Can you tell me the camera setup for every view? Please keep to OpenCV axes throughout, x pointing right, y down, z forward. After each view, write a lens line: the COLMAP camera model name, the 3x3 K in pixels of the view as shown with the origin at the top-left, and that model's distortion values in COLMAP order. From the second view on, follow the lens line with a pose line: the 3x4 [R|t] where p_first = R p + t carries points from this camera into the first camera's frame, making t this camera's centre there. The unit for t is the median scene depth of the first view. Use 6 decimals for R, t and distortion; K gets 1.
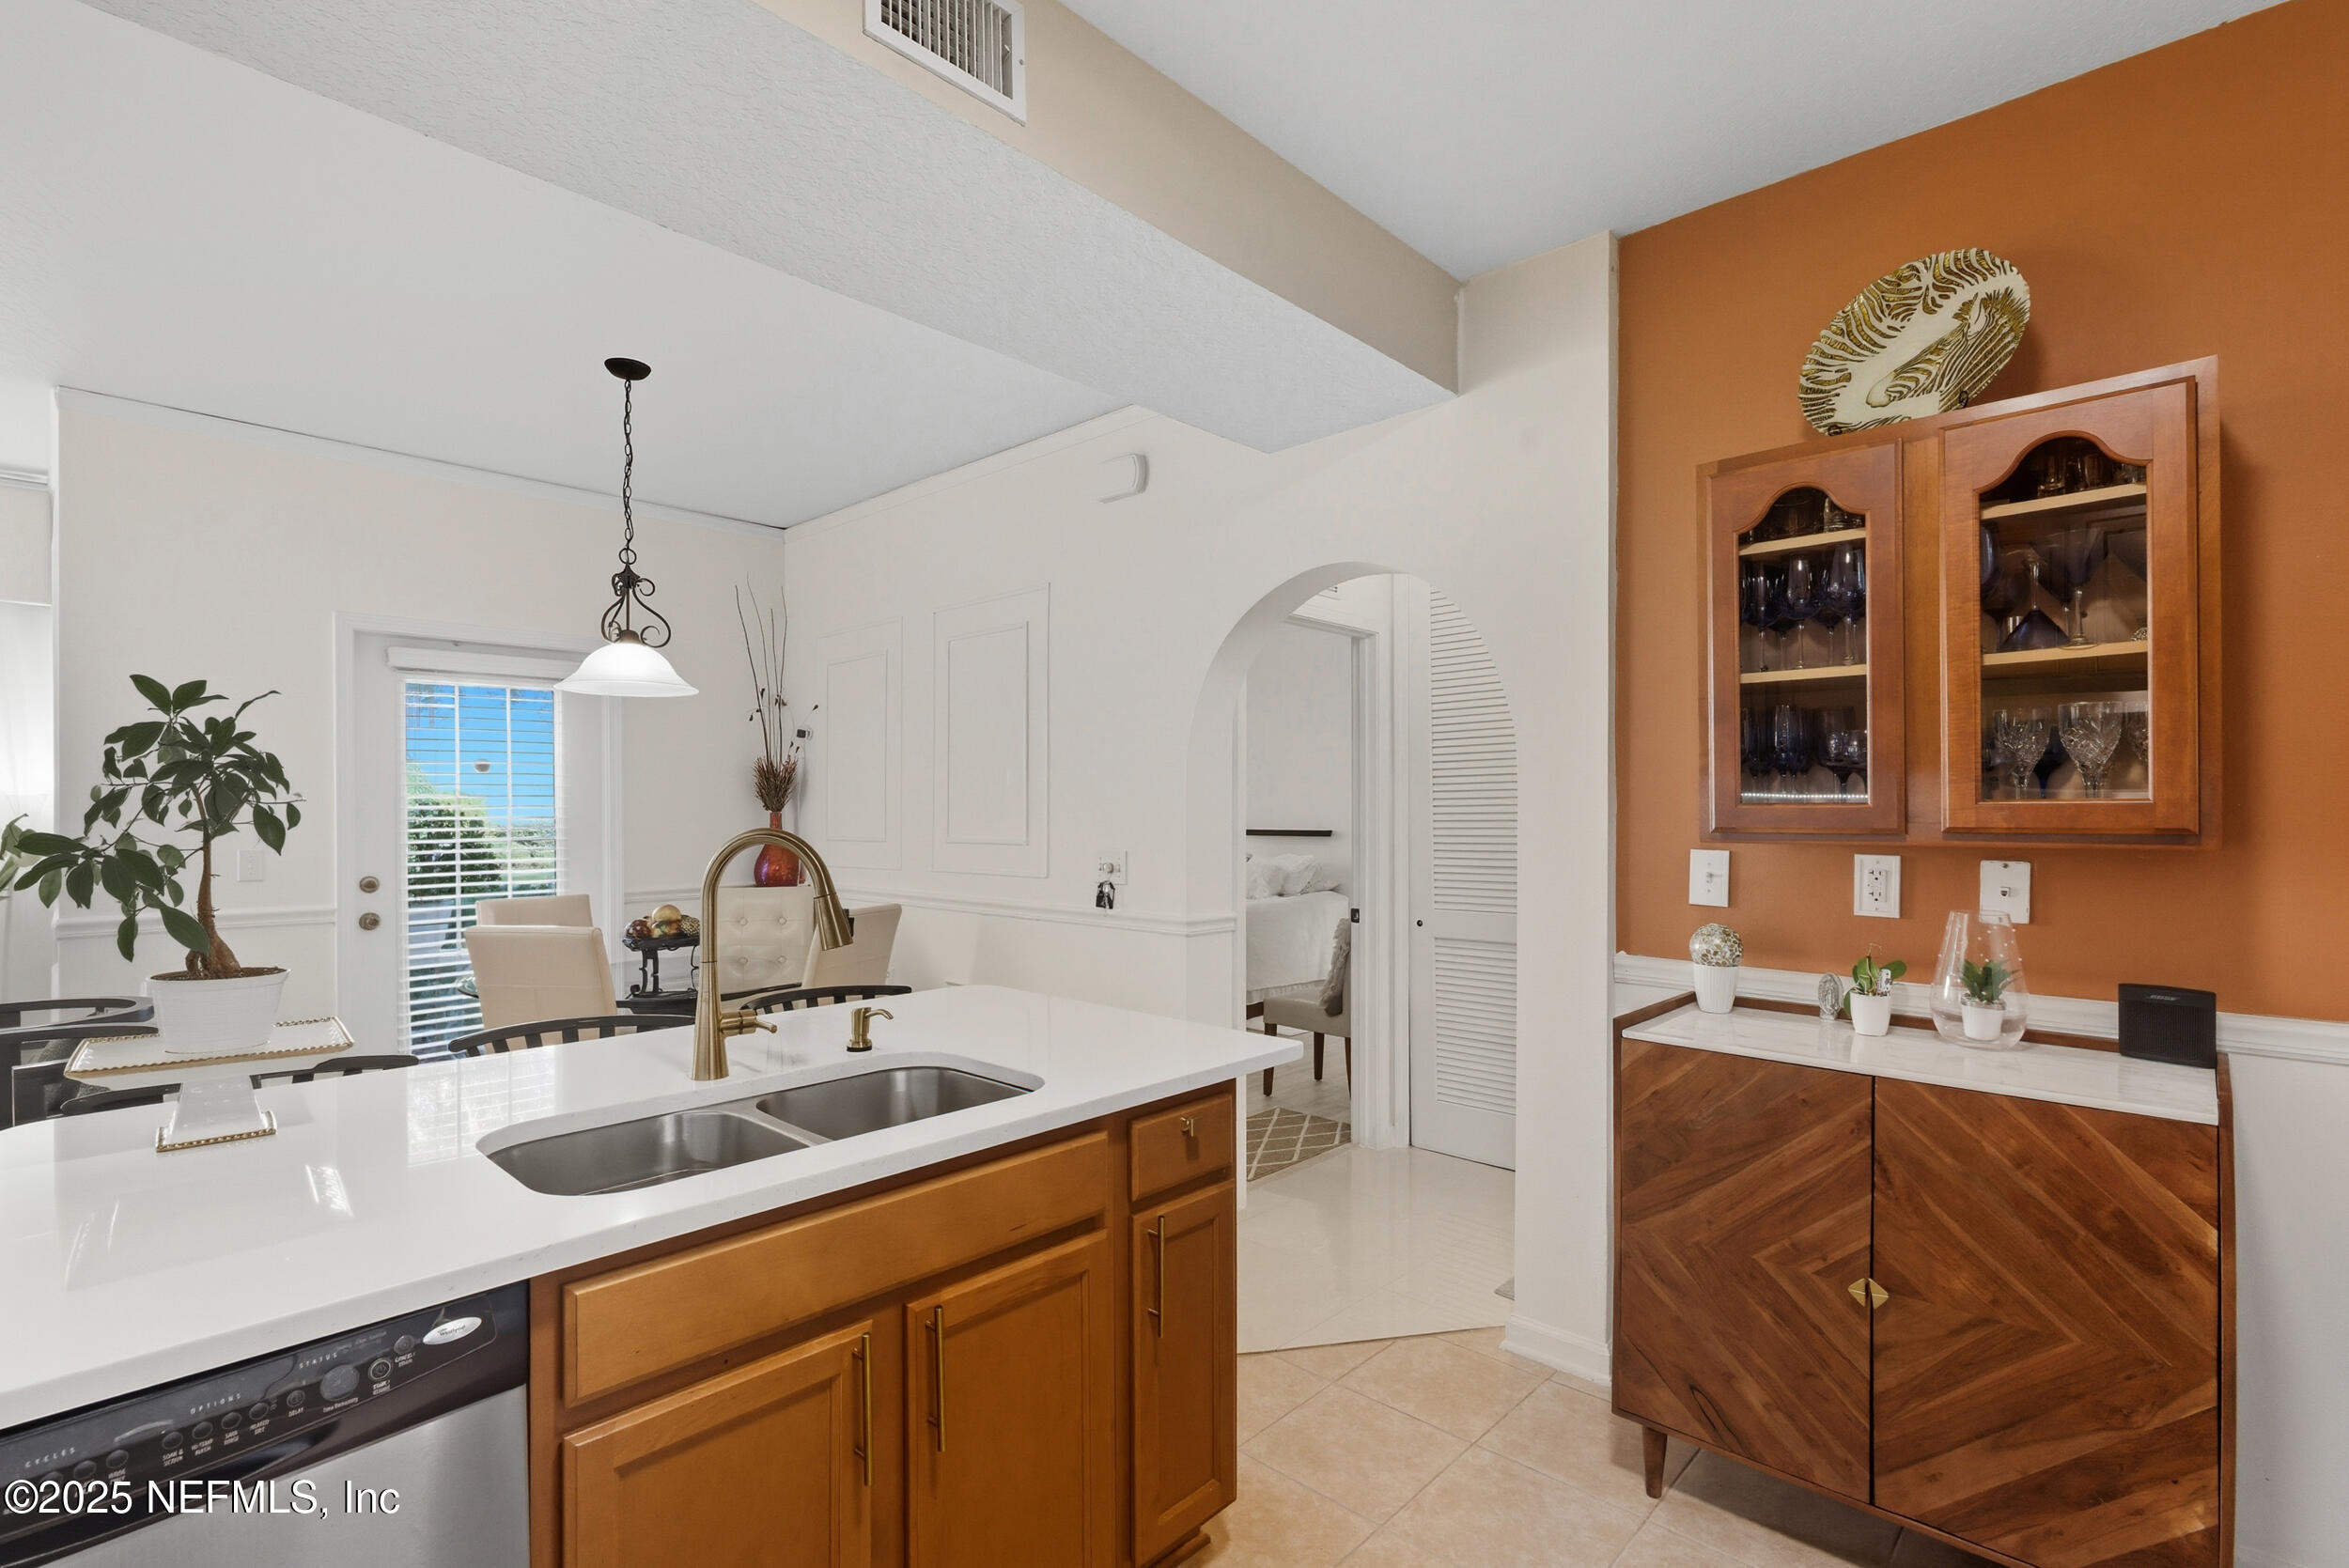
lens RADIAL K [[1067.3, 0, 1175.9], [0, 1067.3, 806.5], [0, 0, 1]] dist [0.001321, 0.001085]
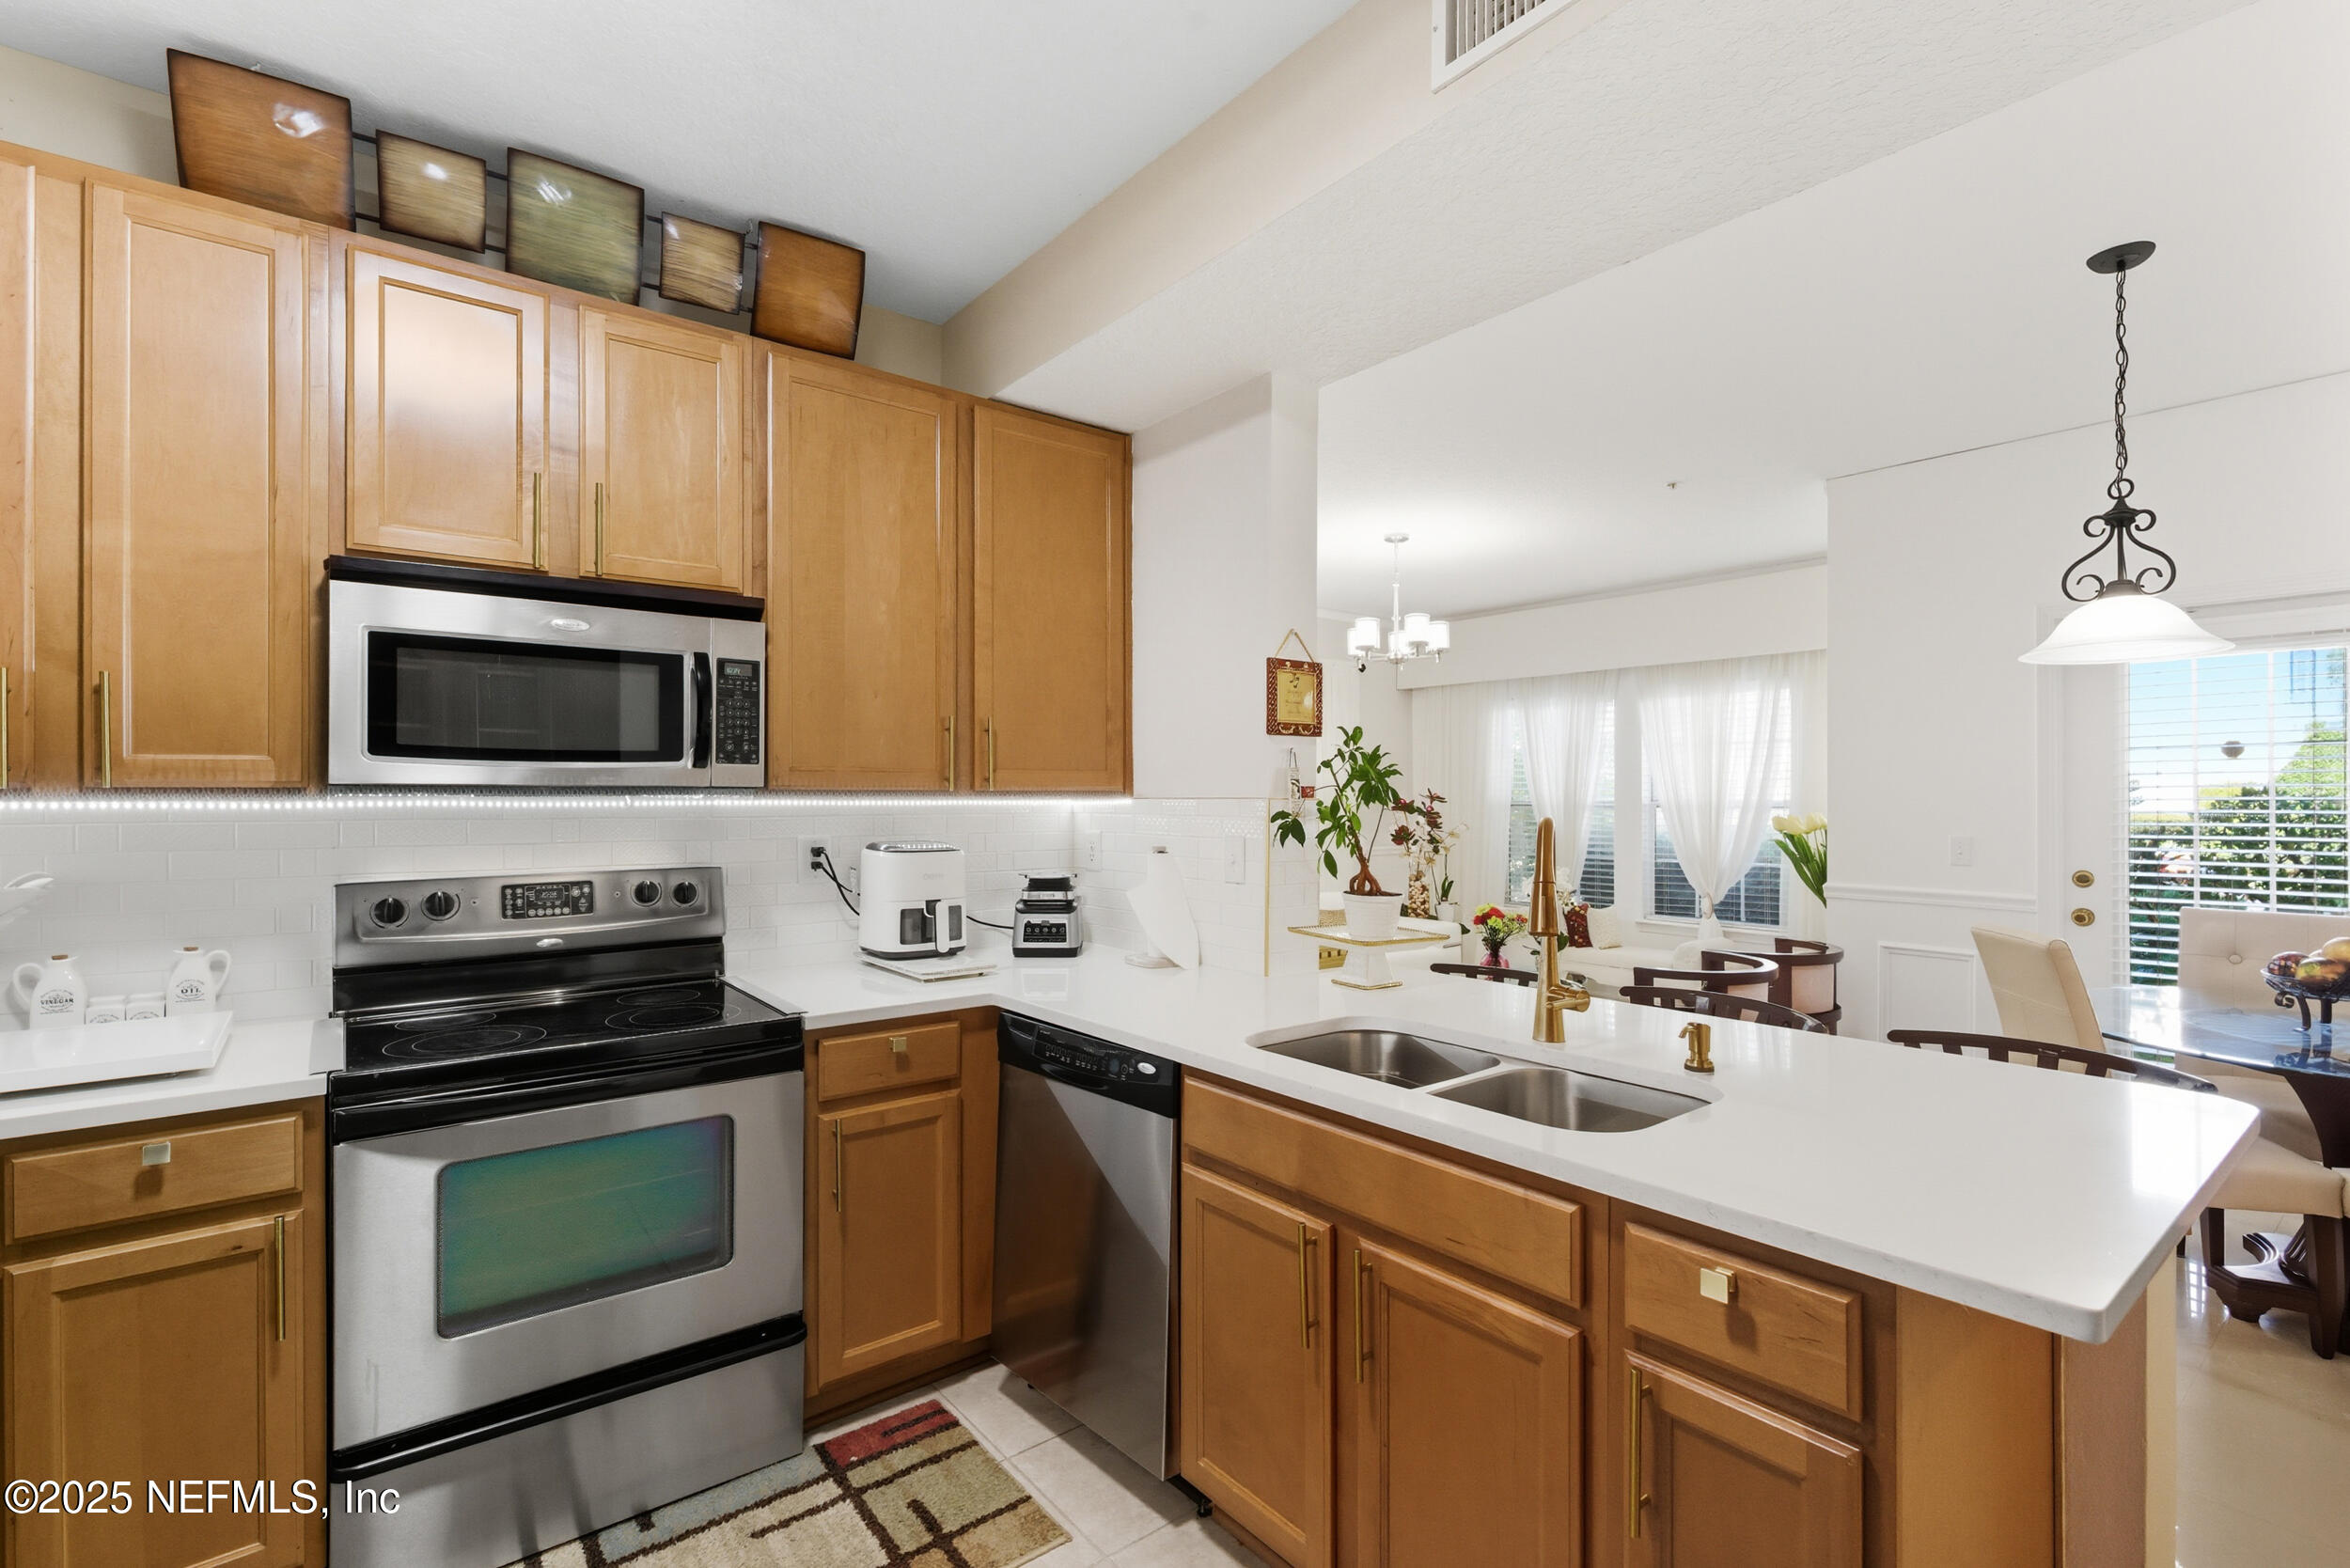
lens RADIAL K [[1067.8, 0, 1197.3], [0, 1067.8, 789.7], [0, 0, 1]] dist [0.001321, 0.001085]
pose [[-0.120946, -0.007411, -0.992631, 0.712238], [-0.001785, 0.999972, -0.007248, 0.001375], [0.992658, 0.000895, -0.120955, 0.769377]]
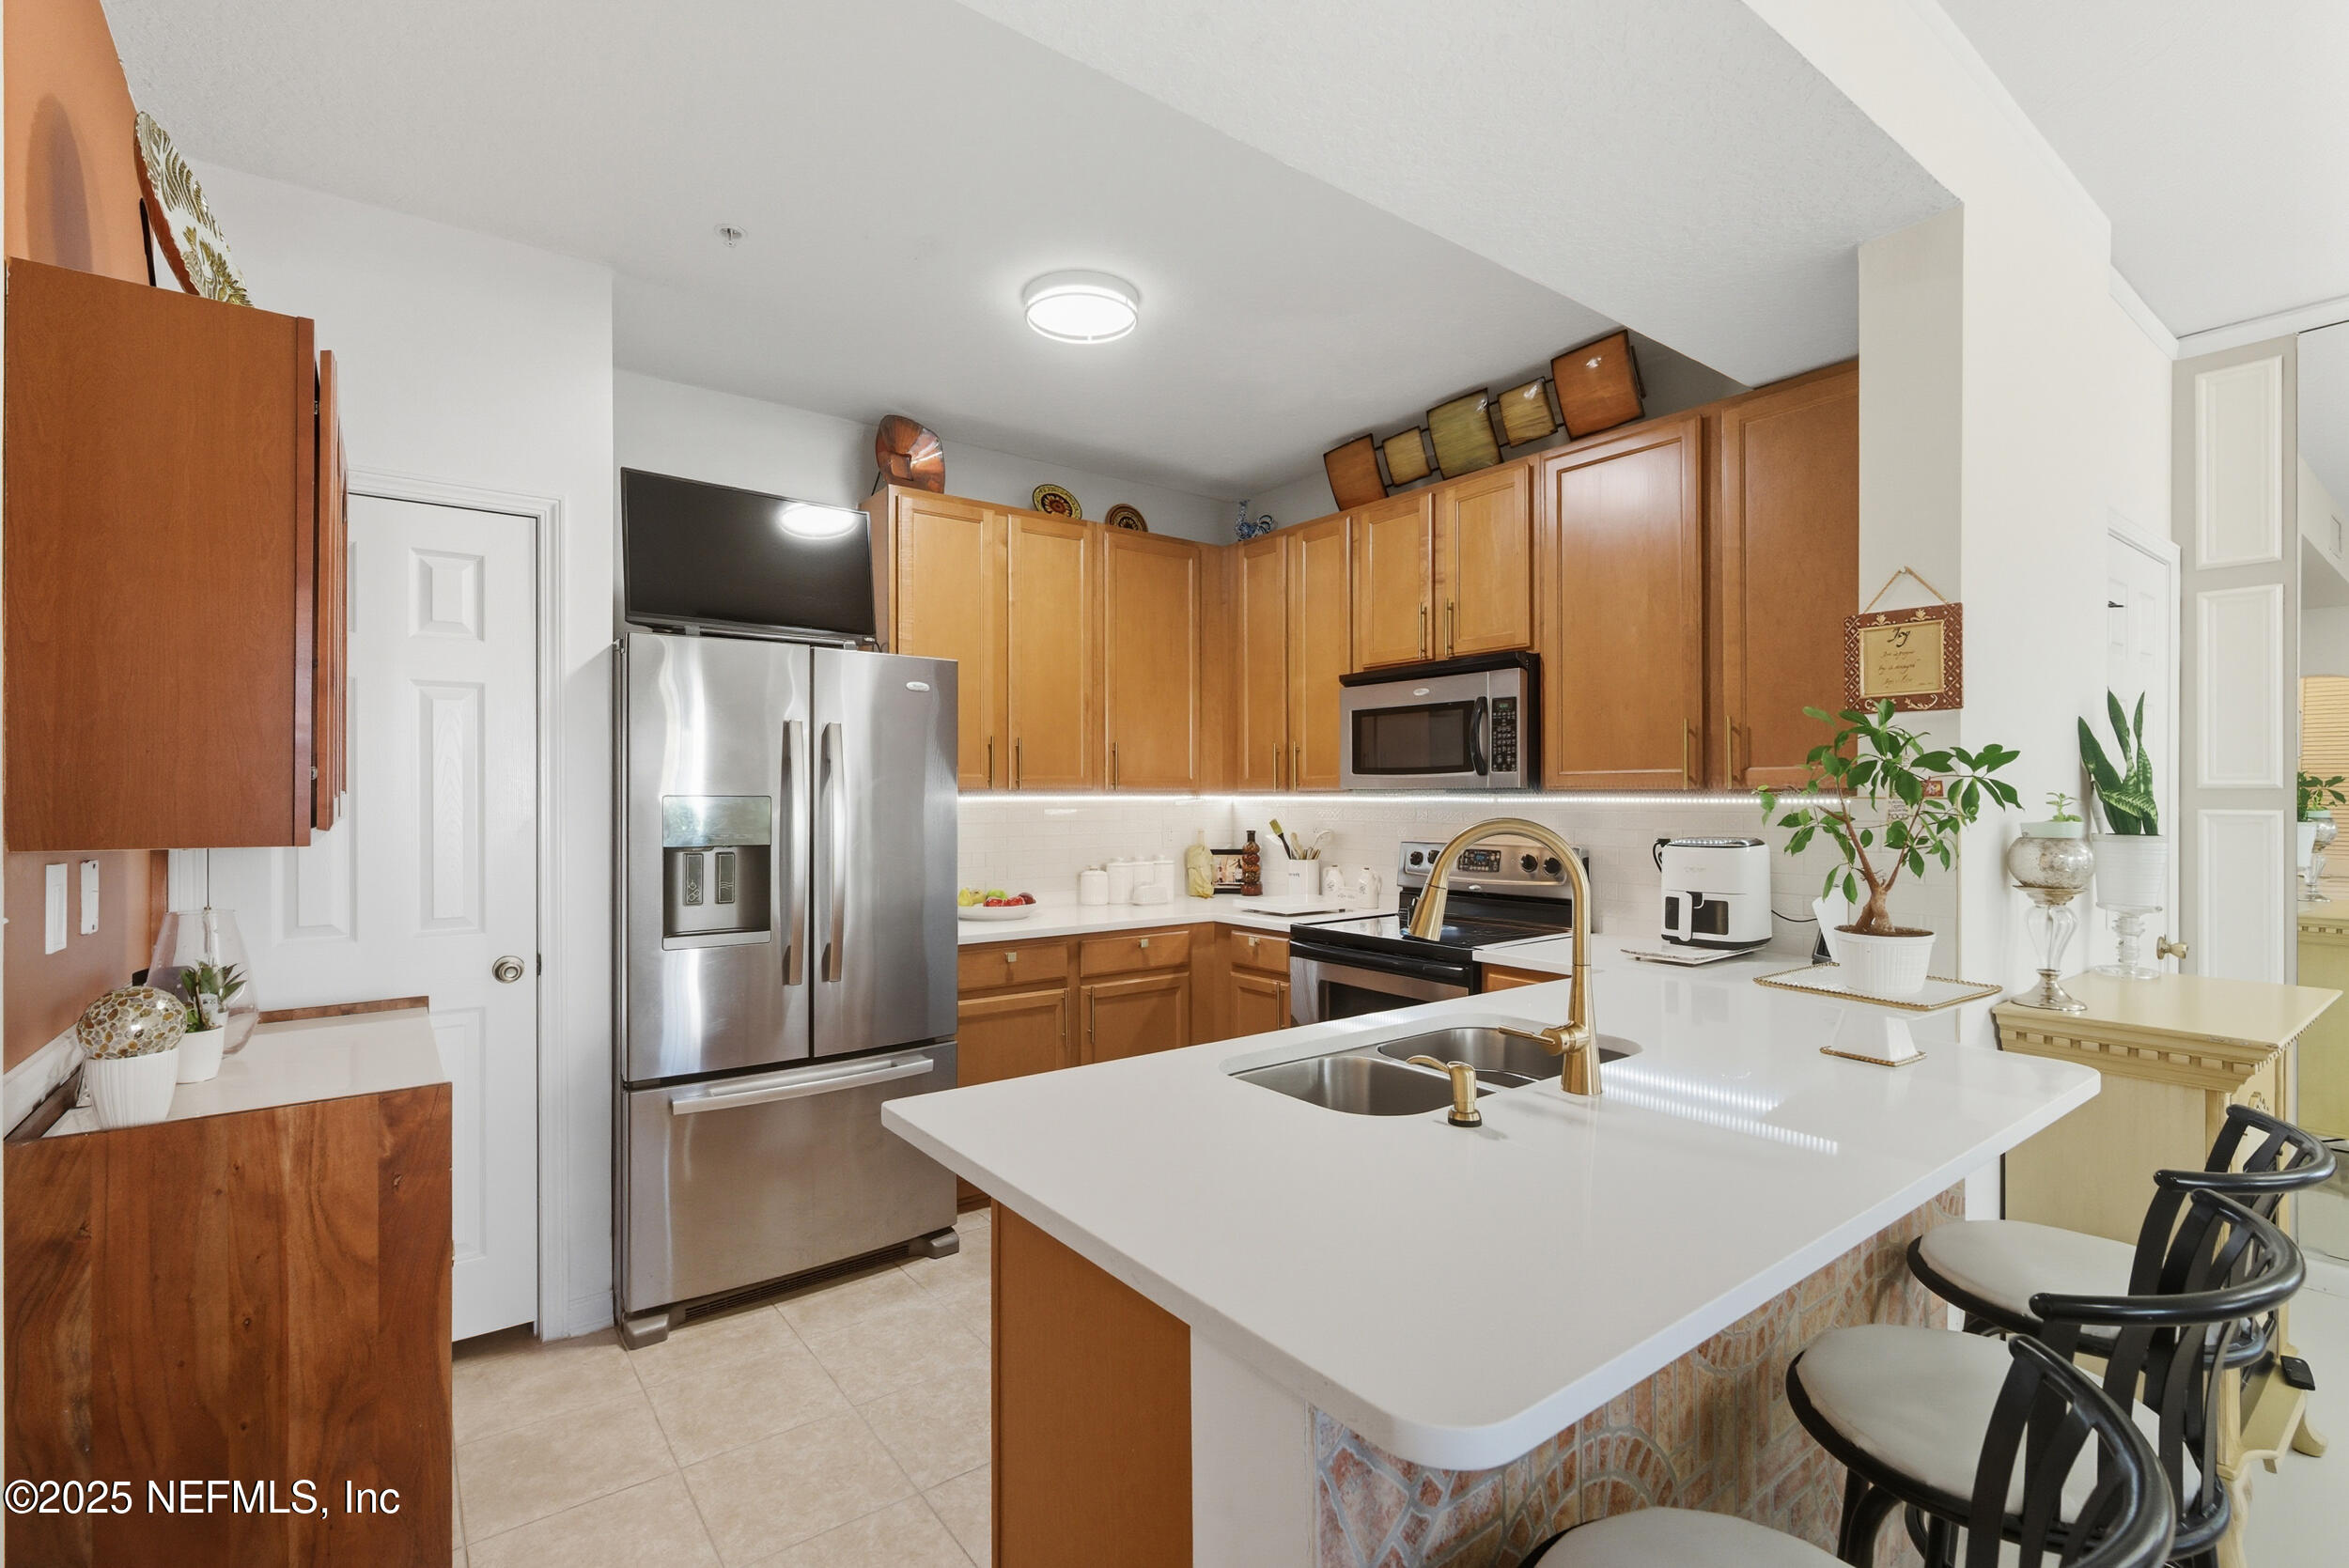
lens RADIAL K [[1067.3, 0, 1184.9], [0, 1067.3, 787.8], [0, 0, 1]] dist [0.001321, 0.001085]
pose [[-0.987351, -0.000591, 0.158549, -0.235568], [-0.001200, 0.999992, -0.003743, -0.003366], [-0.158546, -0.003886, -0.987344, 1.914853]]
